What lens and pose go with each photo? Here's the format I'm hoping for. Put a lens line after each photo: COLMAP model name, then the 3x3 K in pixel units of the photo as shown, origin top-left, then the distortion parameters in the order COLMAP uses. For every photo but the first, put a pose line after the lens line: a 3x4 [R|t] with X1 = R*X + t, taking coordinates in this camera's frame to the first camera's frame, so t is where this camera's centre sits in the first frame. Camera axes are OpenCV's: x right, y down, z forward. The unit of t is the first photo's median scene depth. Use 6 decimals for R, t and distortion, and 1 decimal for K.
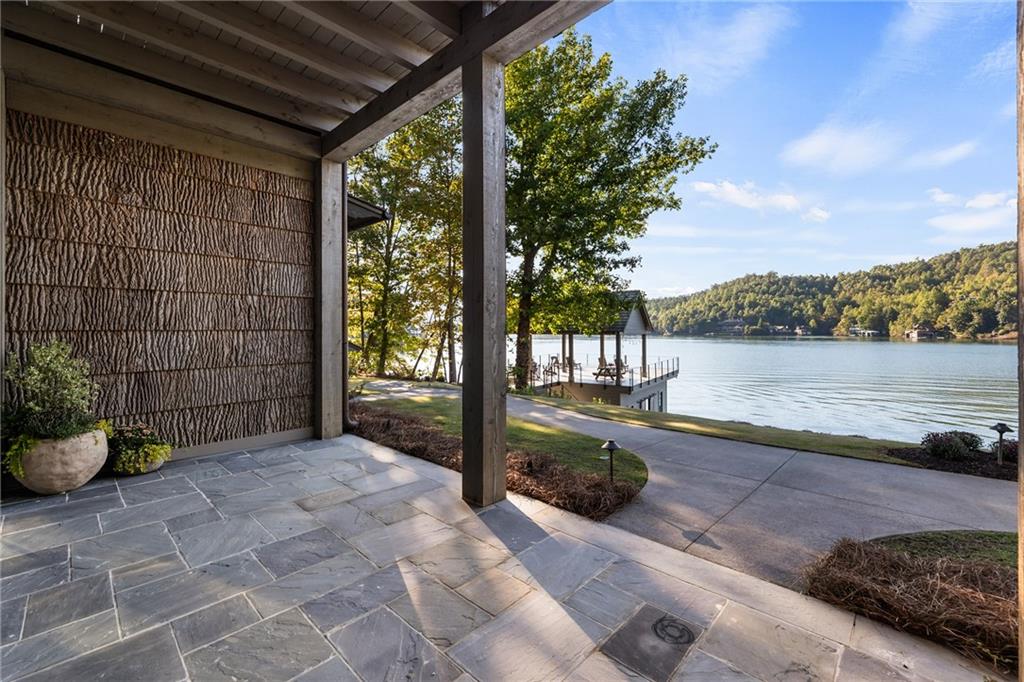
lens RADIAL K [[423.2, 0, 516.6], [0, 423.2, 324.5], [0, 0, 1]] dist [-0.000813, 0.000175]
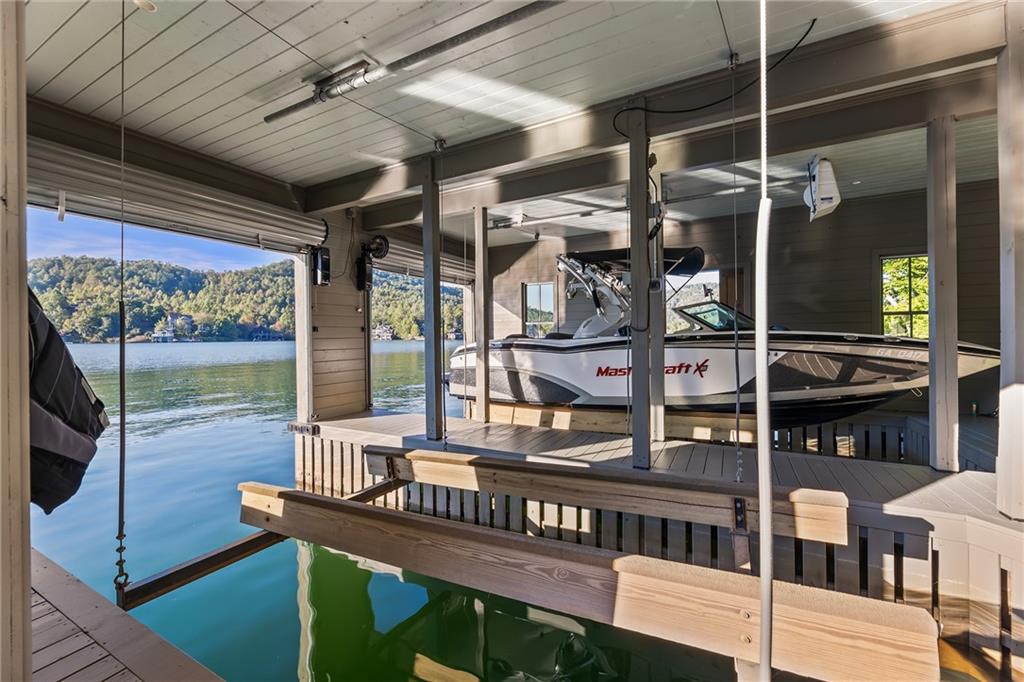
lens RADIAL K [[413.8, 0, 513.9], [0, 413.8, 337.5], [0, 0, 1]] dist [0.000437, 0.000144]
pose [[-0.091653, 0.000545, 0.995791, 0.001046], [0.000256, 1.000000, -0.000524, 0.019370], [-0.995791, 0.000206, -0.091653, 0.098473]]
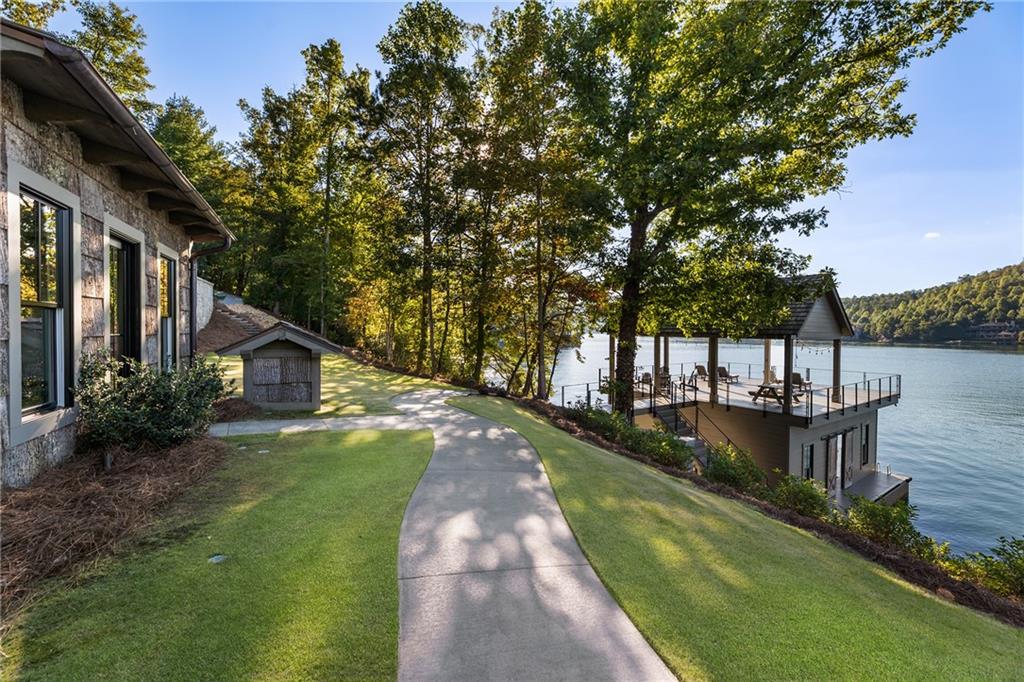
lens RADIAL K [[422.6, 0, 513.1], [0, 422.6, 337.1], [0, 0, 1]] dist [-0.000268, -0.000098]
pose [[0.928951, 0.017779, -0.369775, 0.007414], [-0.008404, 0.999601, 0.026949, 0.000557], [0.370107, -0.021927, 0.928730, 0.019227]]
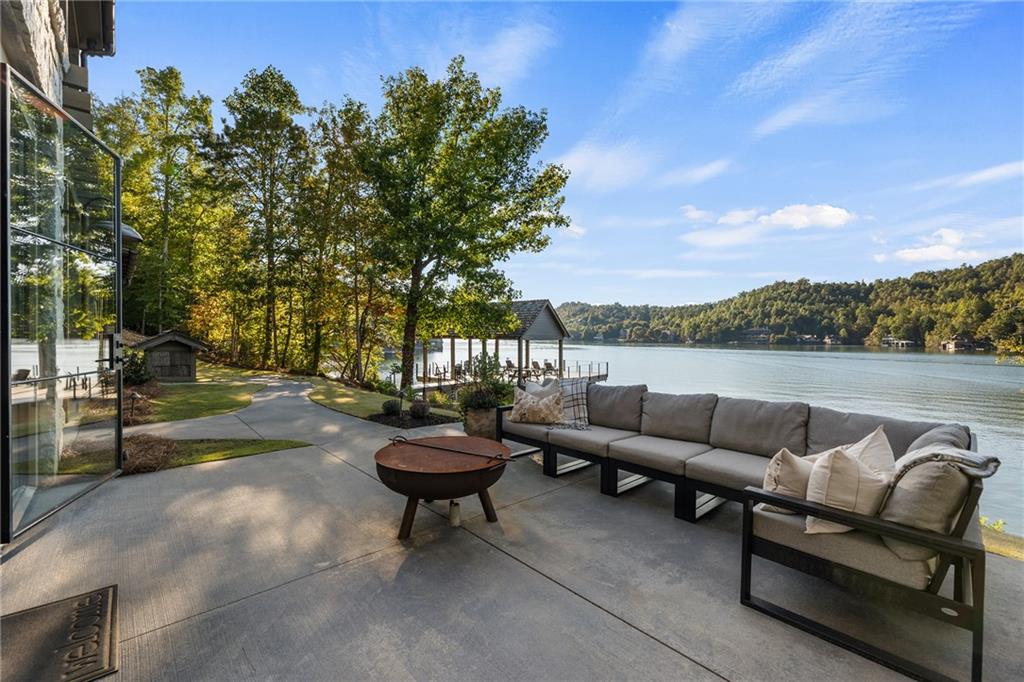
lens RADIAL K [[420.7, 0, 515.6], [0, 420.7, 339.1], [0, 0, 1]] dist [-0.001225, -0.000206]
pose [[0.997925, 0.010385, -0.063551, 0.023322], [-0.009165, 0.999769, 0.019454, 0.000163], [0.063738, -0.018831, 0.997789, -0.003098]]
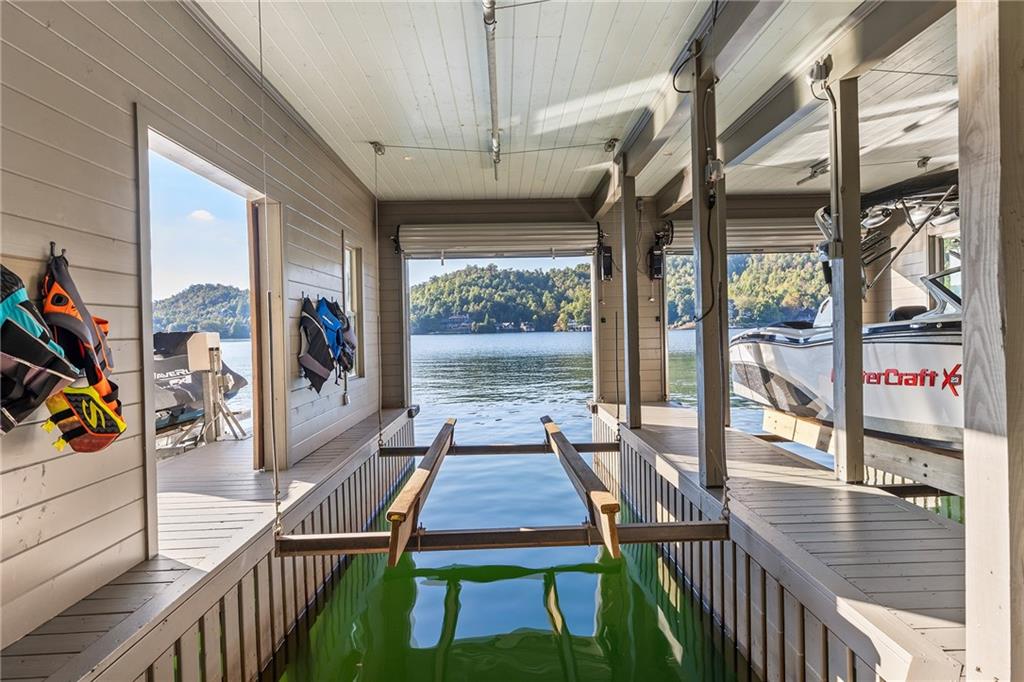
lens RADIAL K [[530.1, 0, 513.8], [0, 530.1, 336.2], [0, 0, 1]] dist [-0.001074, -0.000138]
pose [[0.825377, -0.021466, 0.564173, 0.001716], [0.014394, 0.999752, 0.016981, 0.019252], [-0.564398, -0.005895, 0.825482, 0.086602]]
